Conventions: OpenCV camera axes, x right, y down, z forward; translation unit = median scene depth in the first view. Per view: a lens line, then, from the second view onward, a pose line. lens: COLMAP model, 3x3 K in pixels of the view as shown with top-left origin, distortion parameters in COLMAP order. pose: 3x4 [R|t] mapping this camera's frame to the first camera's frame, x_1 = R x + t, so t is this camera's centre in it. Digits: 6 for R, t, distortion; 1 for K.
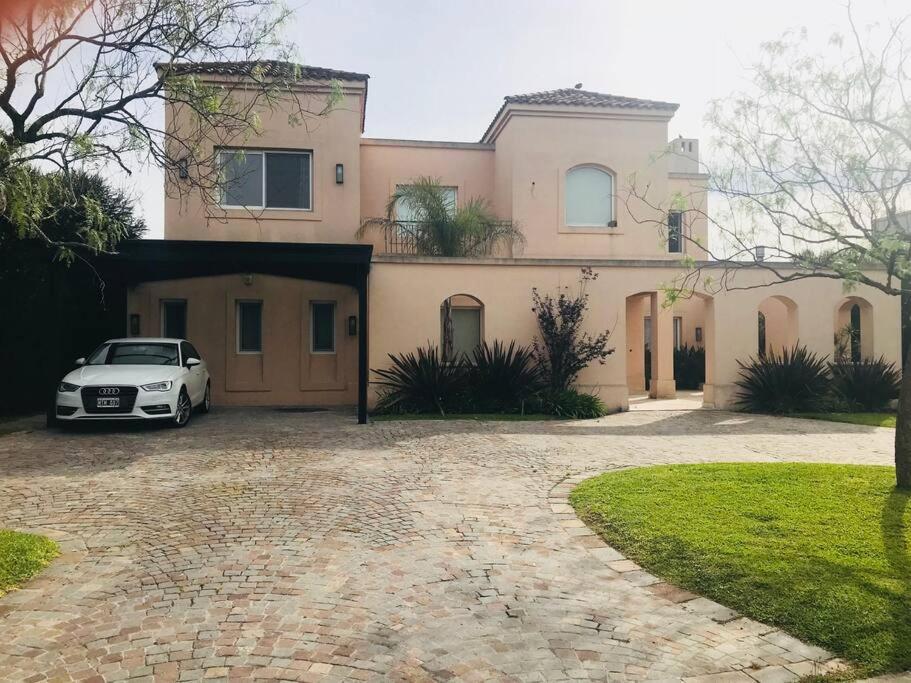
lens RADIAL K [[779.5, 0, 460.6], [0, 779.5, 340.5], [0, 0, 1]] dist [0.026593, 0.002669]
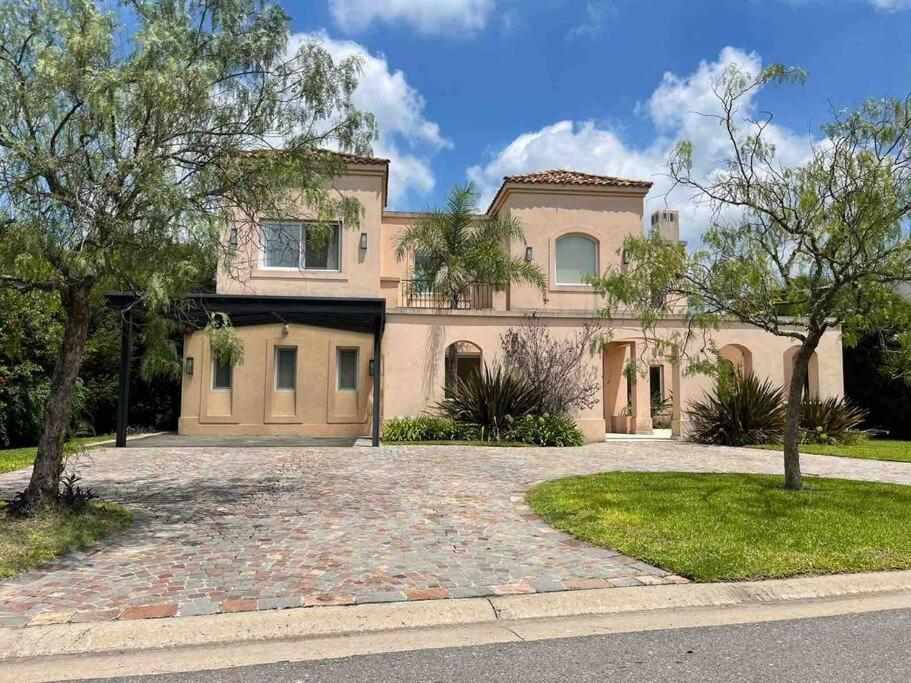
lens RADIAL K [[735.0, 0, 460.0], [0, 735.0, 339.8], [0, 0, 1]] dist [0.030411, -0.005985]
pose [[0.999283, 0.005320, -0.037496, 0.034943], [-0.008149, 0.997096, -0.075718, 0.020714], [0.036985, 0.075970, 0.996424, -0.103169]]
